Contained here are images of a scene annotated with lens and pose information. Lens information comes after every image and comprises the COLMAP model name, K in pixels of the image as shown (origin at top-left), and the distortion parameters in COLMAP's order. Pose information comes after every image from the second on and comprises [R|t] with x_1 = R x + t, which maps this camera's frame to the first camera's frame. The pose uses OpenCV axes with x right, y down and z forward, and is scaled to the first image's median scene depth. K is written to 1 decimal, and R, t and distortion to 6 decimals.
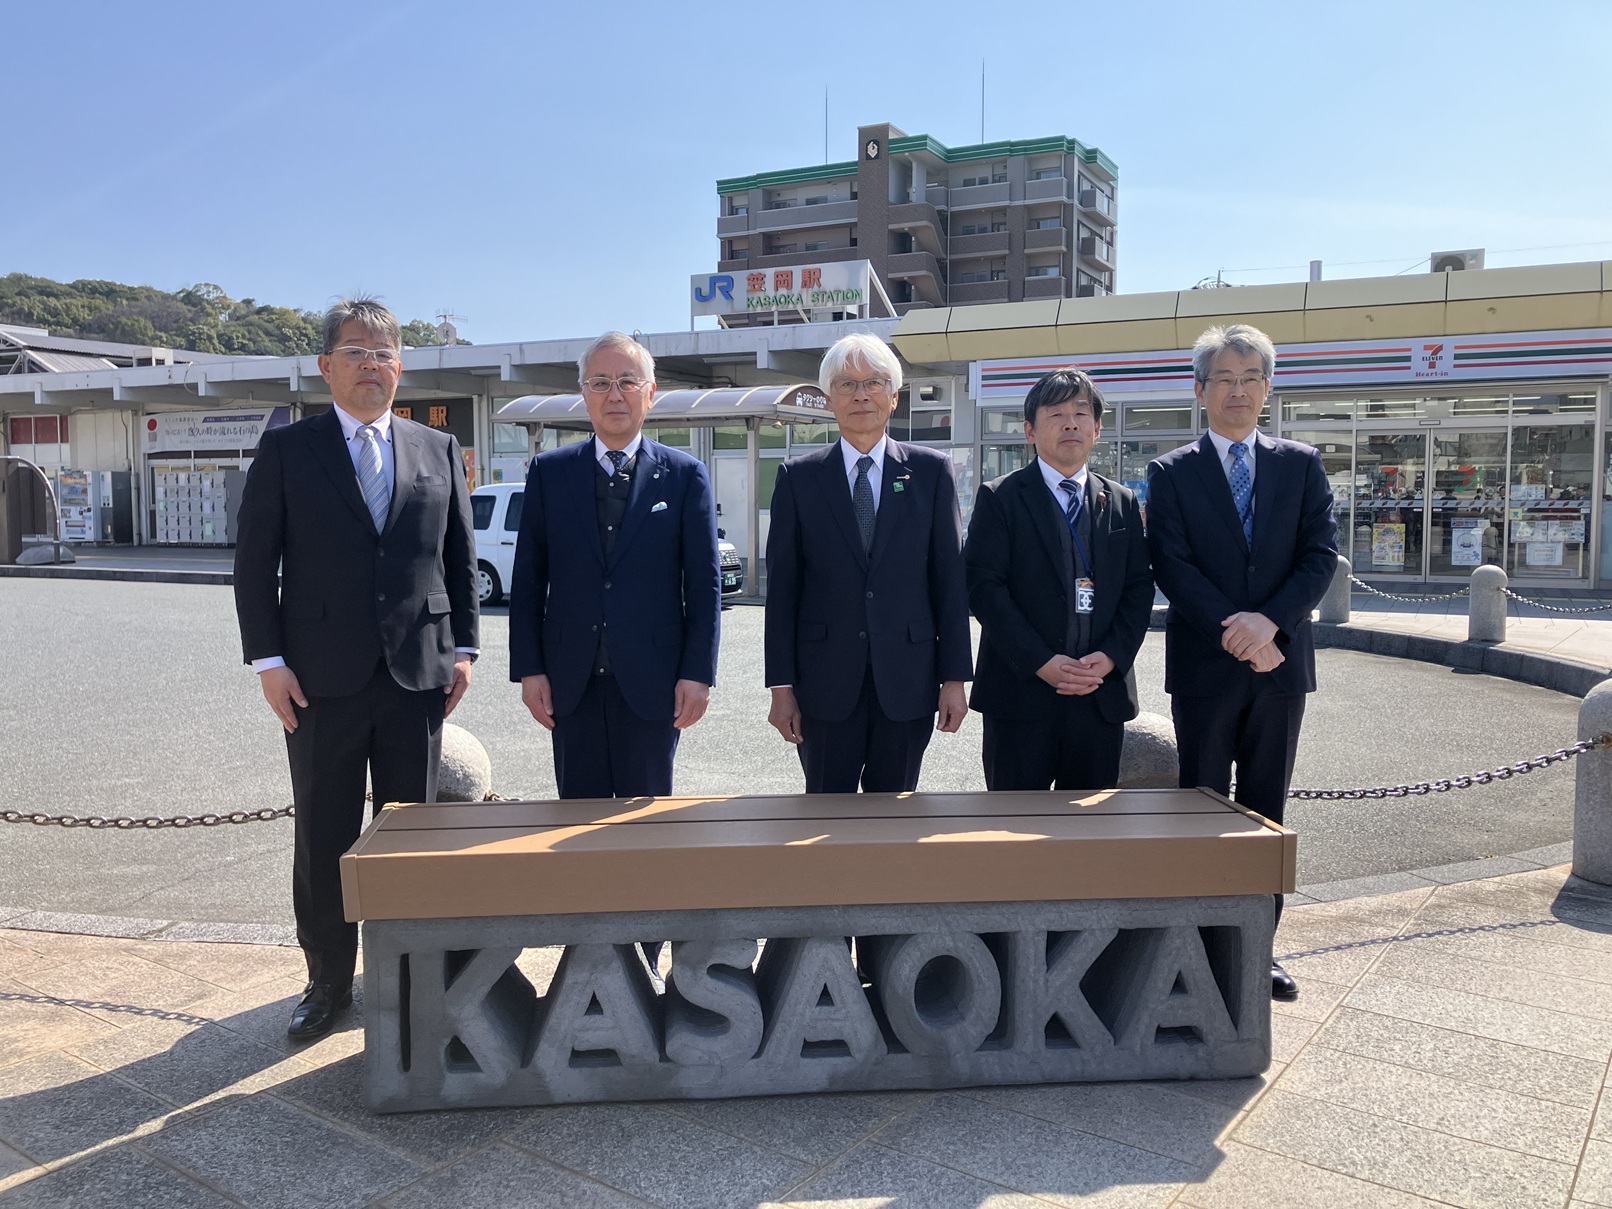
lens RADIAL K [[1345.4, 0, 800.3], [0, 1345.4, 602.6], [0, 0, 1]] dist [0.032003, -0.039214]
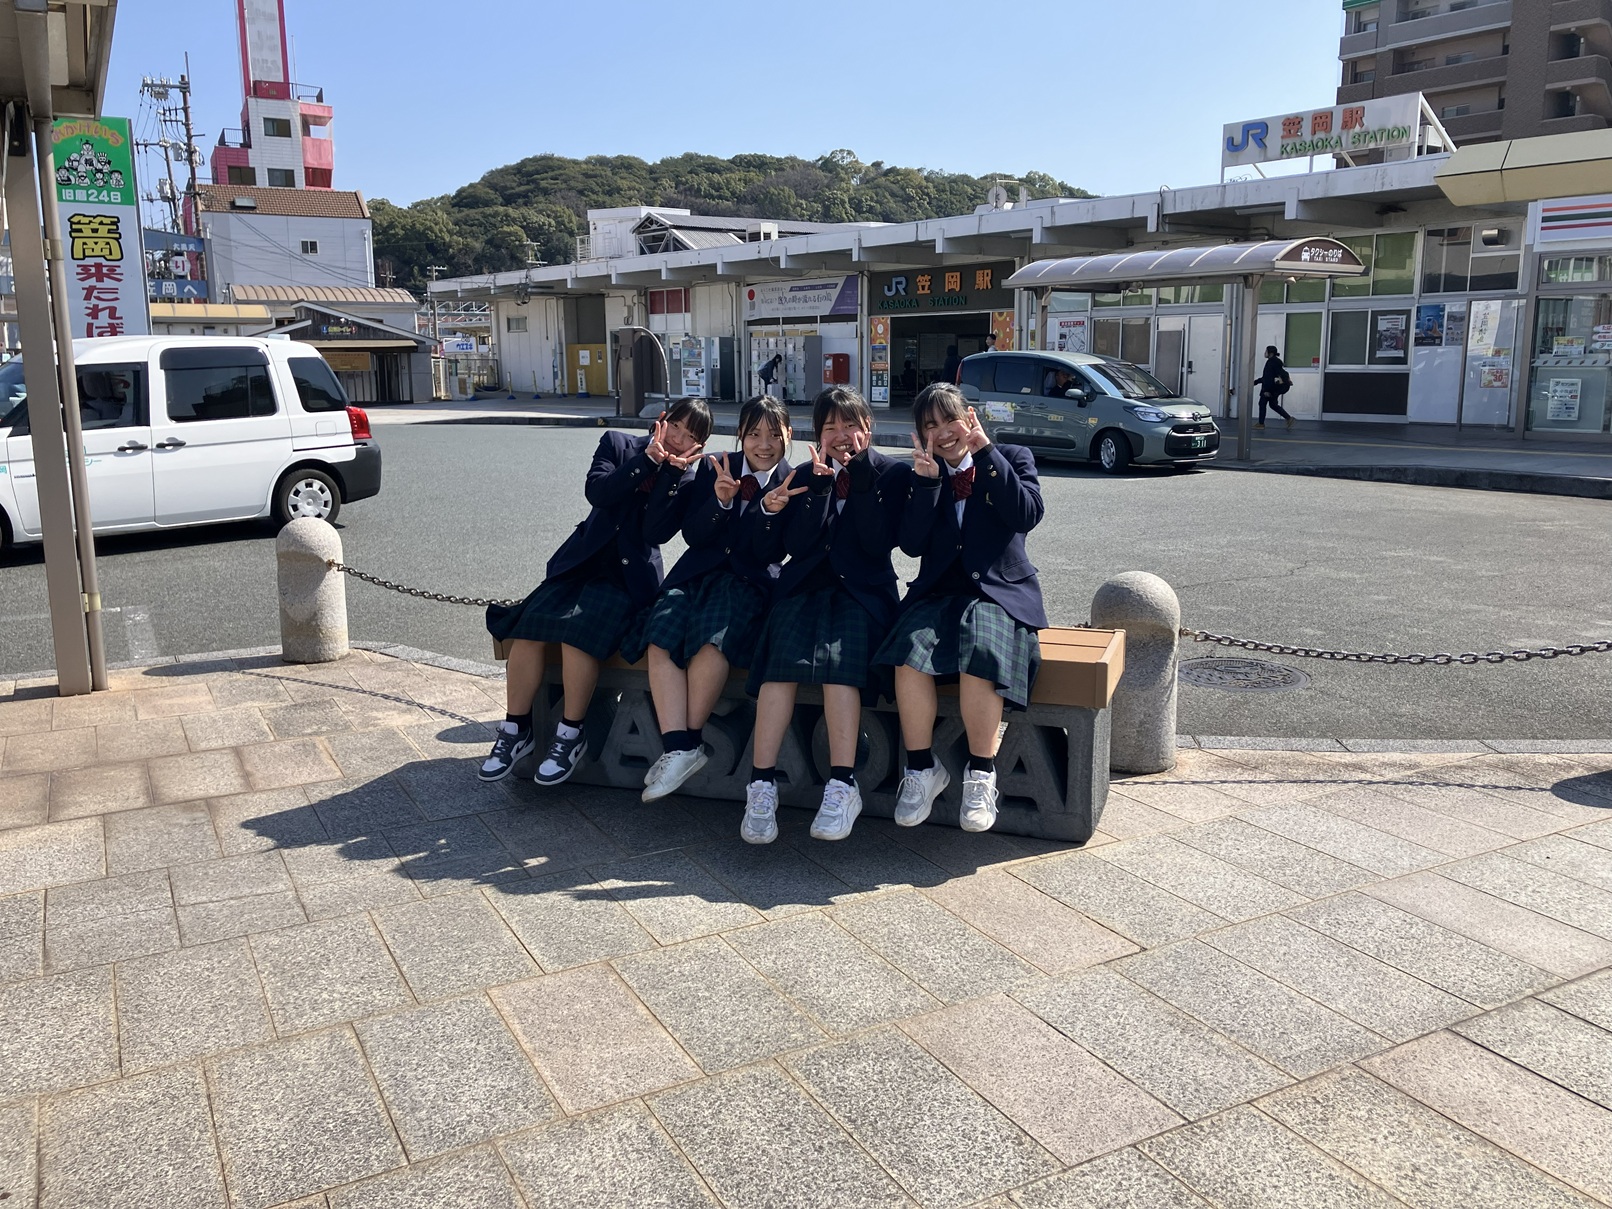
lens RADIAL K [[1345.4, 0, 793.9], [0, 1345.4, 607.4], [0, 0, 1]] dist [0.032003, -0.039214]
pose [[0.900706, 0.072852, -0.428276, 0.106034], [-0.025073, 0.992913, 0.116169, -0.004201], [0.433704, -0.093896, 0.896150, -0.048059]]
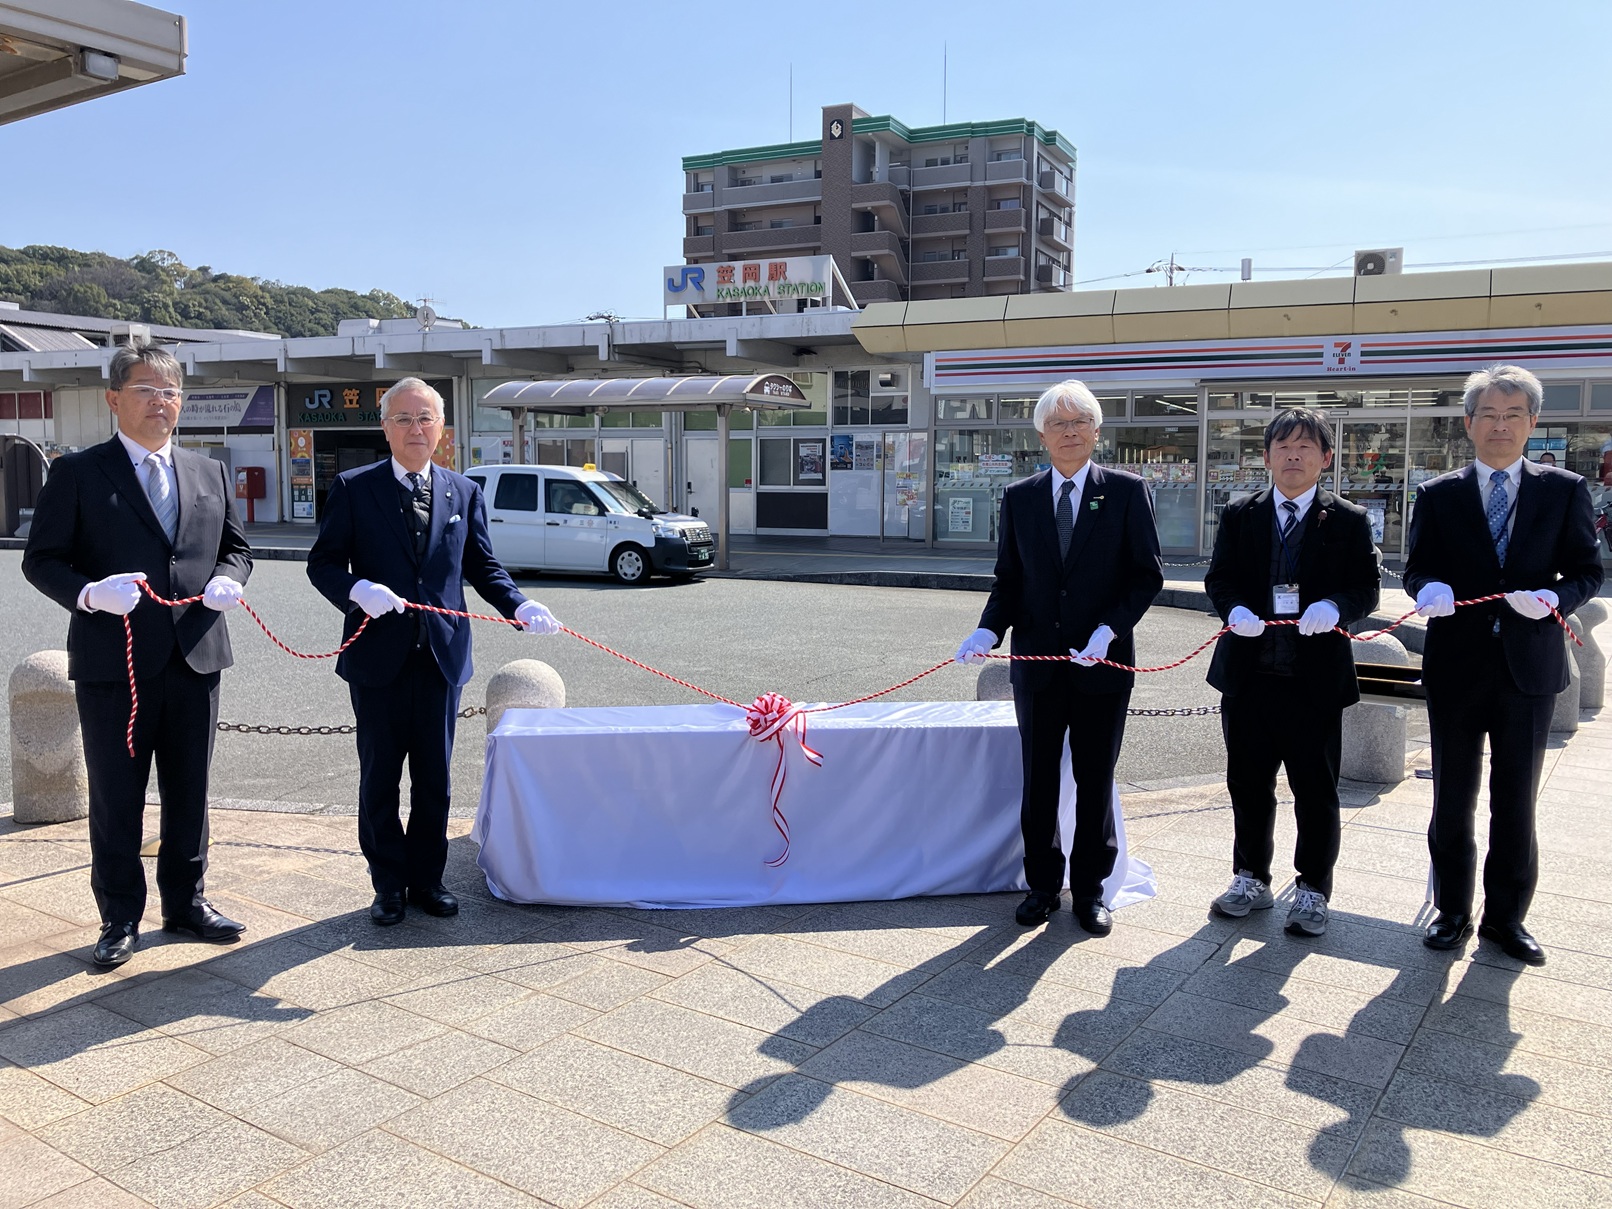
lens RADIAL K [[1345.4, 0, 807.1], [0, 1345.4, 616.5], [0, 0, 1]] dist [0.032003, -0.039214]
pose [[0.999478, 0.000771, 0.032284, -0.003253], [-0.001752, 0.999538, 0.030356, -0.000293], [-0.032246, -0.030397, 0.999018, -0.091922]]
